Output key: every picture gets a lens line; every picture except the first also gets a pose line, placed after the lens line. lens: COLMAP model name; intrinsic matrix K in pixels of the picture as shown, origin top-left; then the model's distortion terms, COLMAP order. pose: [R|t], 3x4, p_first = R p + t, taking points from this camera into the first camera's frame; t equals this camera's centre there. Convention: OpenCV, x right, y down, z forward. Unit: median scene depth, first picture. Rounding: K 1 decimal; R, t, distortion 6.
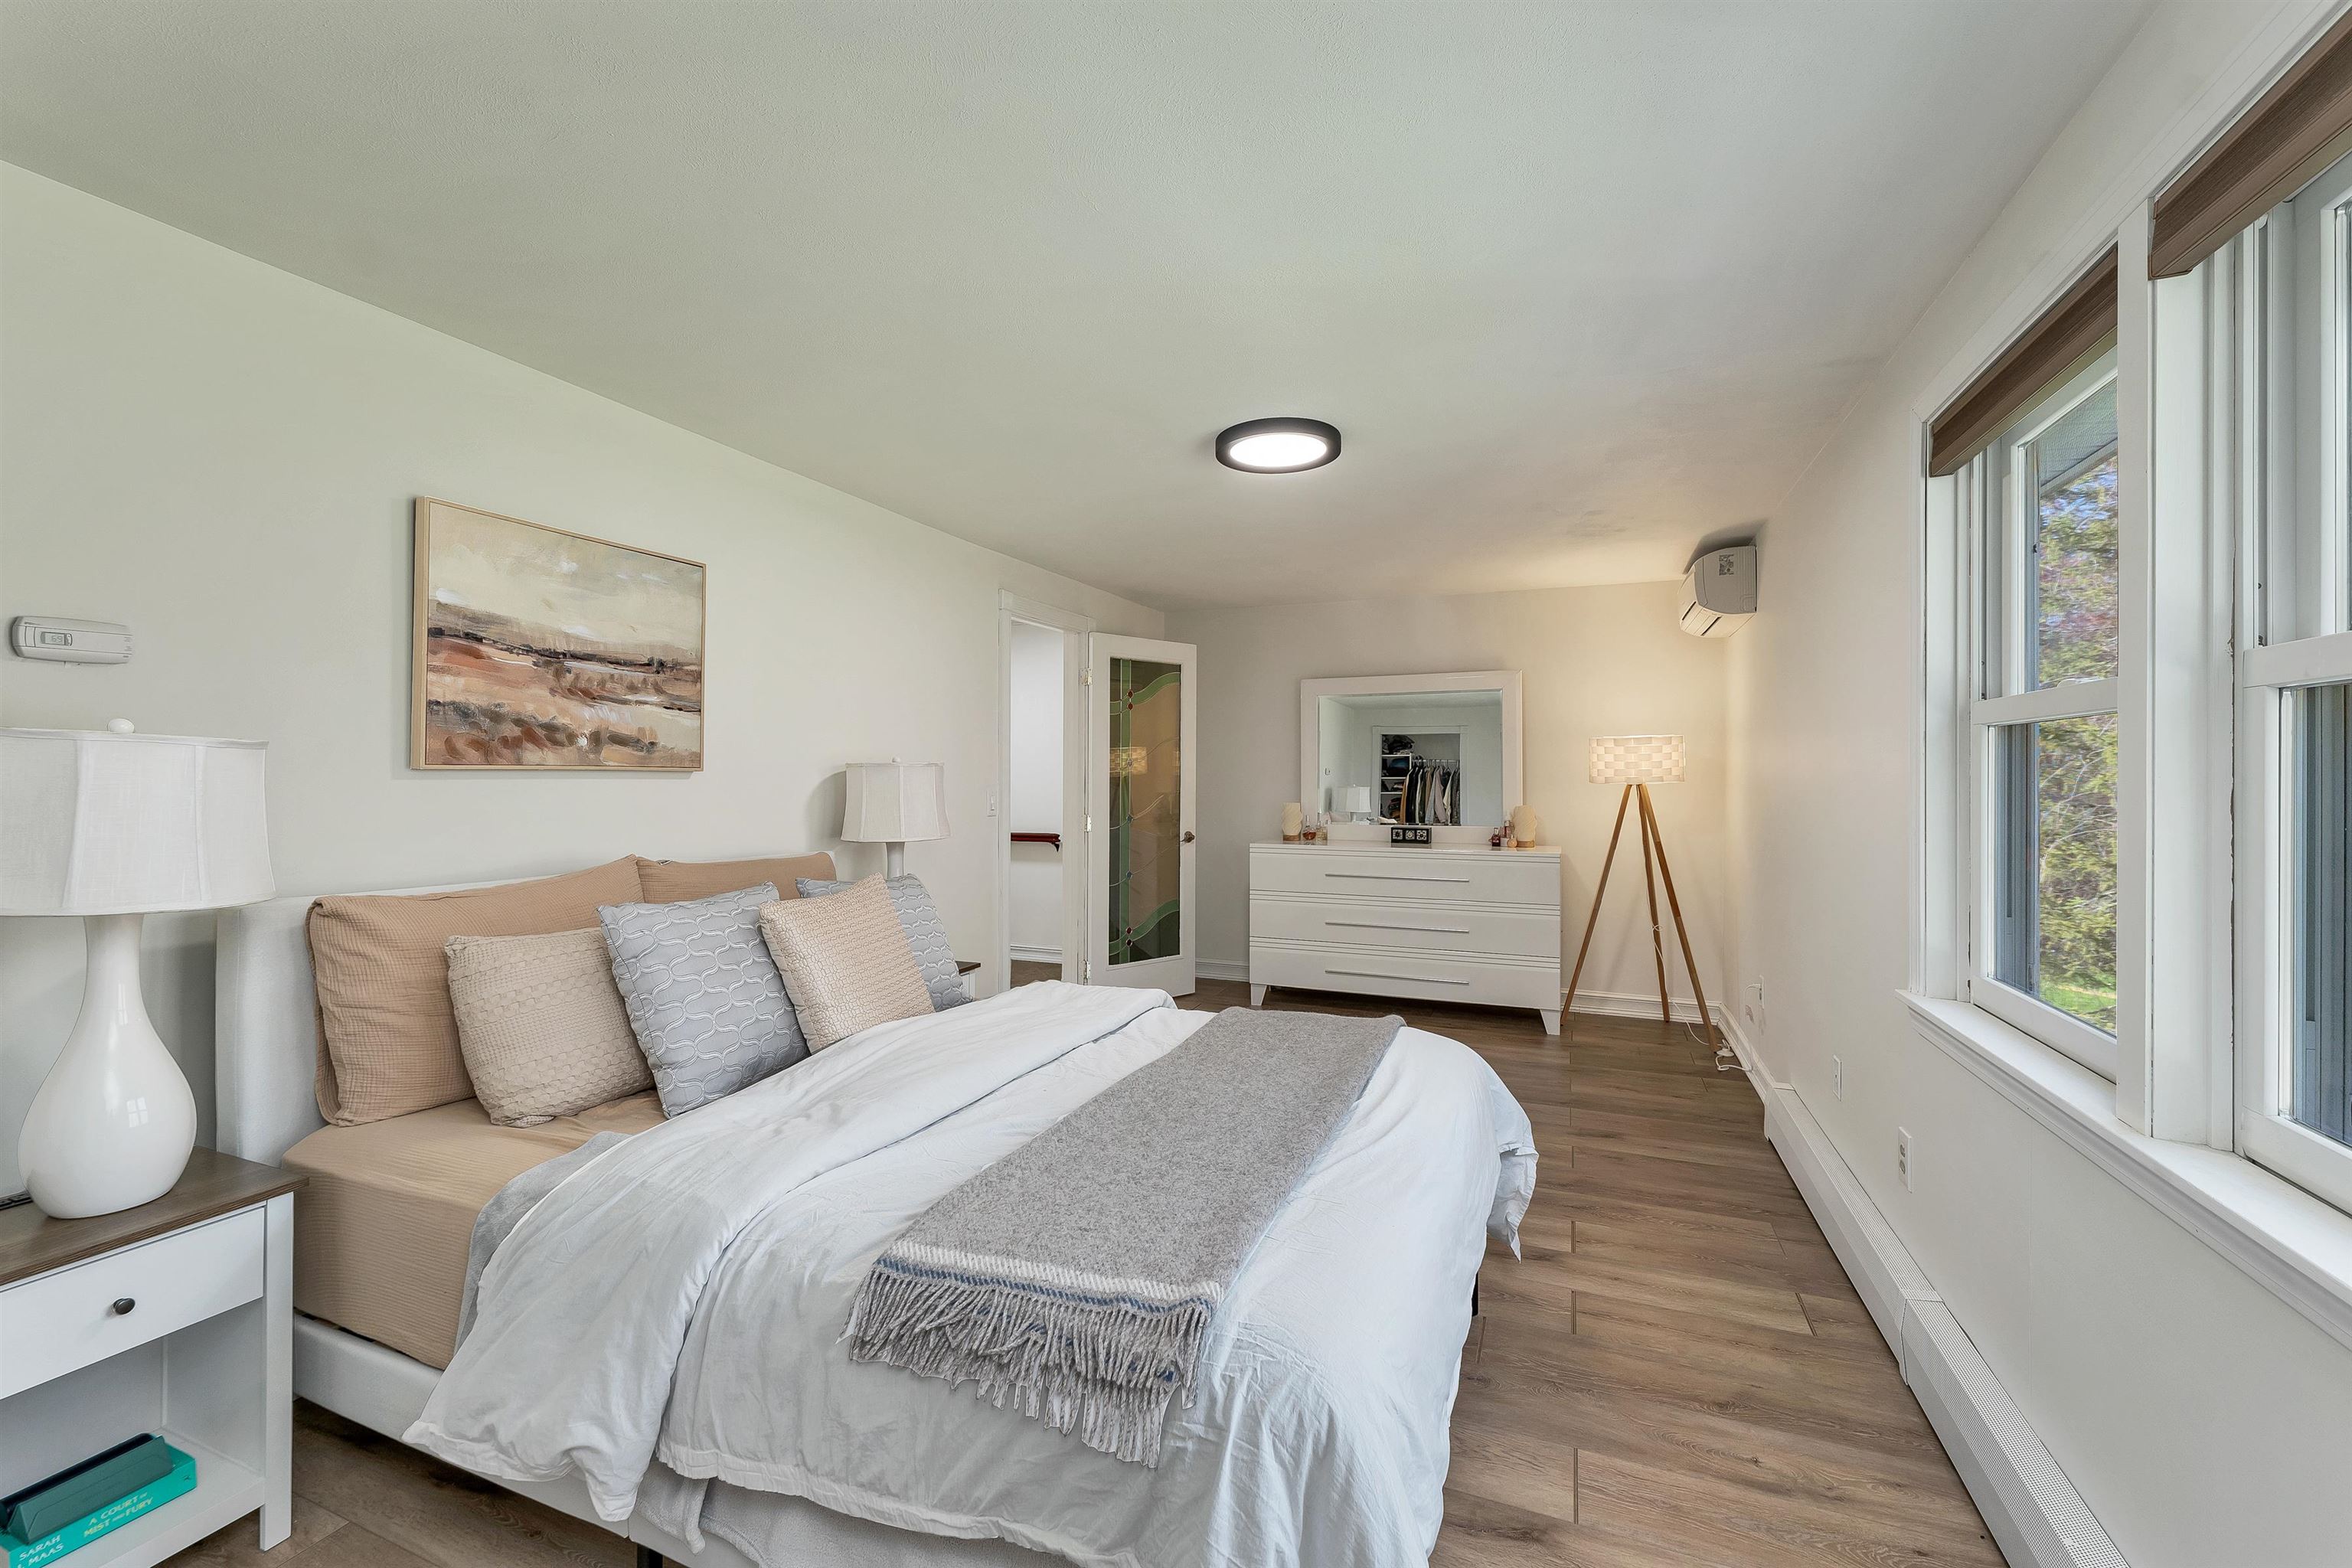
lens RADIAL K [[968.8, 0, 1174.2], [0, 968.8, 774.7], [0, 0, 1]] dist [0.001283, -0.000556]
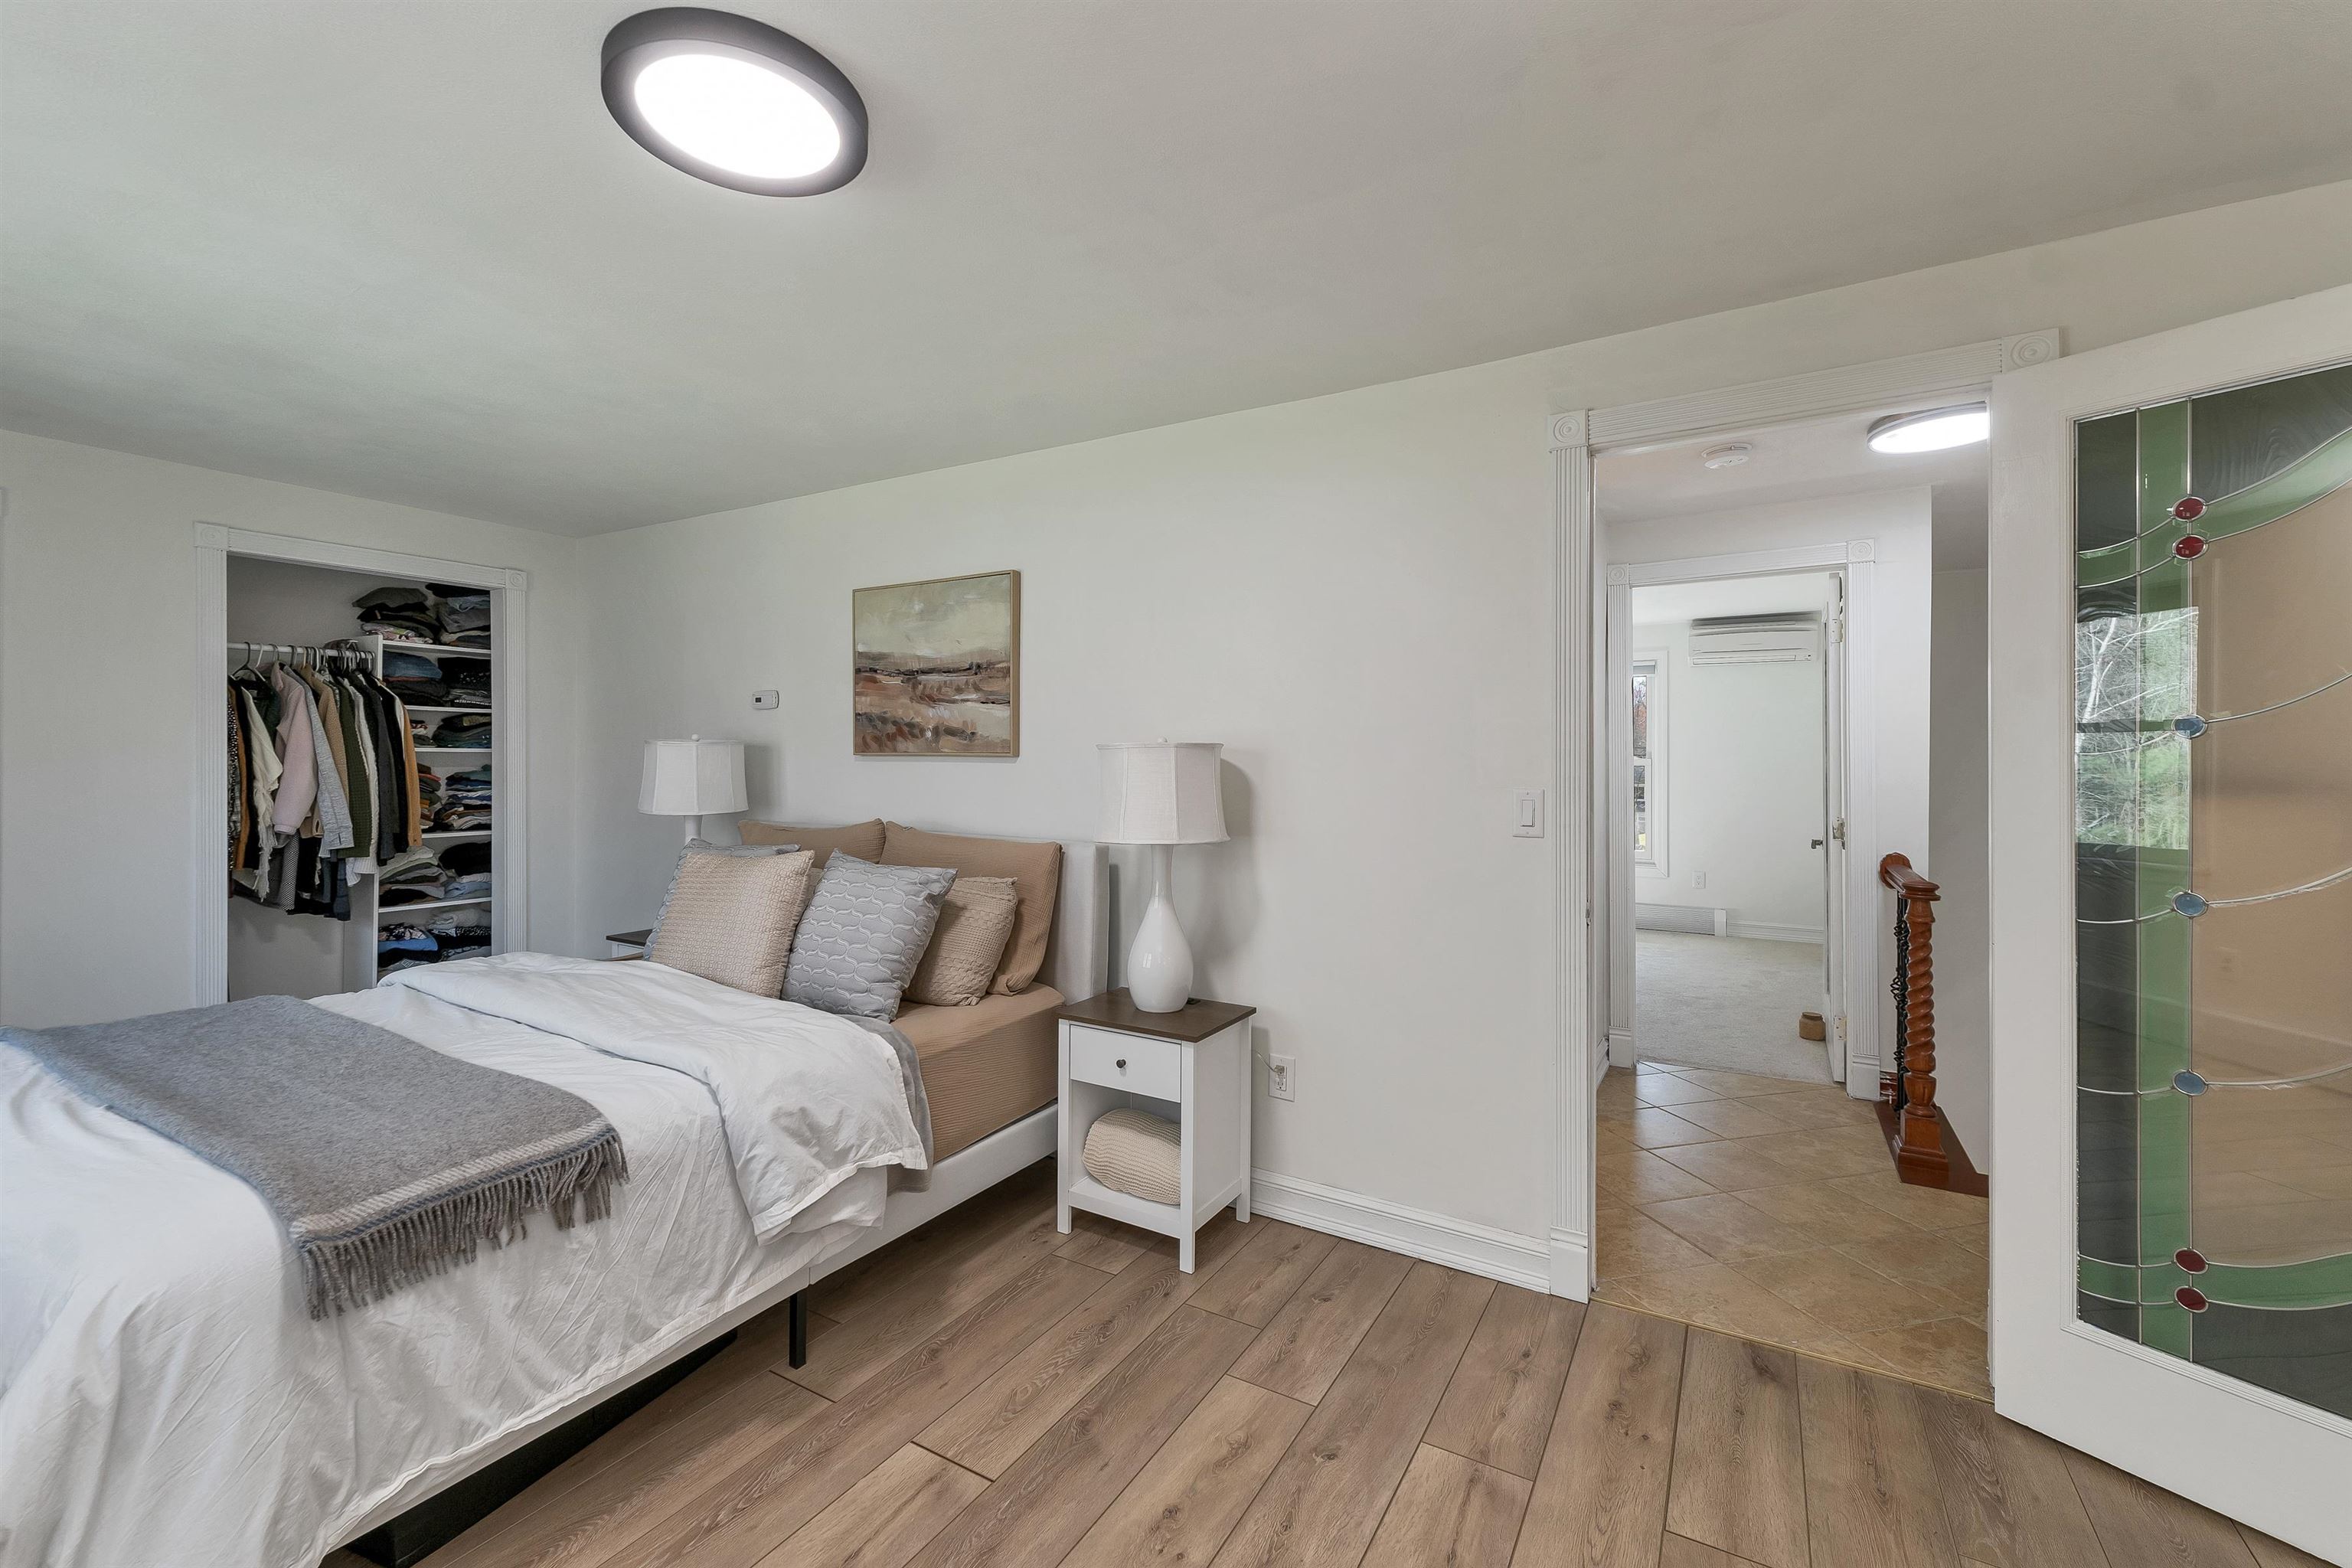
lens RADIAL K [[968.8, 0, 1177.2], [0, 968.8, 774.5], [0, 0, 1]] dist [0.001283, -0.000556]
pose [[-0.151247, 0.025490, -0.988167, 0.671791], [0.001133, 0.999671, 0.025614, -0.012072], [0.988495, 0.002754, -0.151226, 1.543107]]
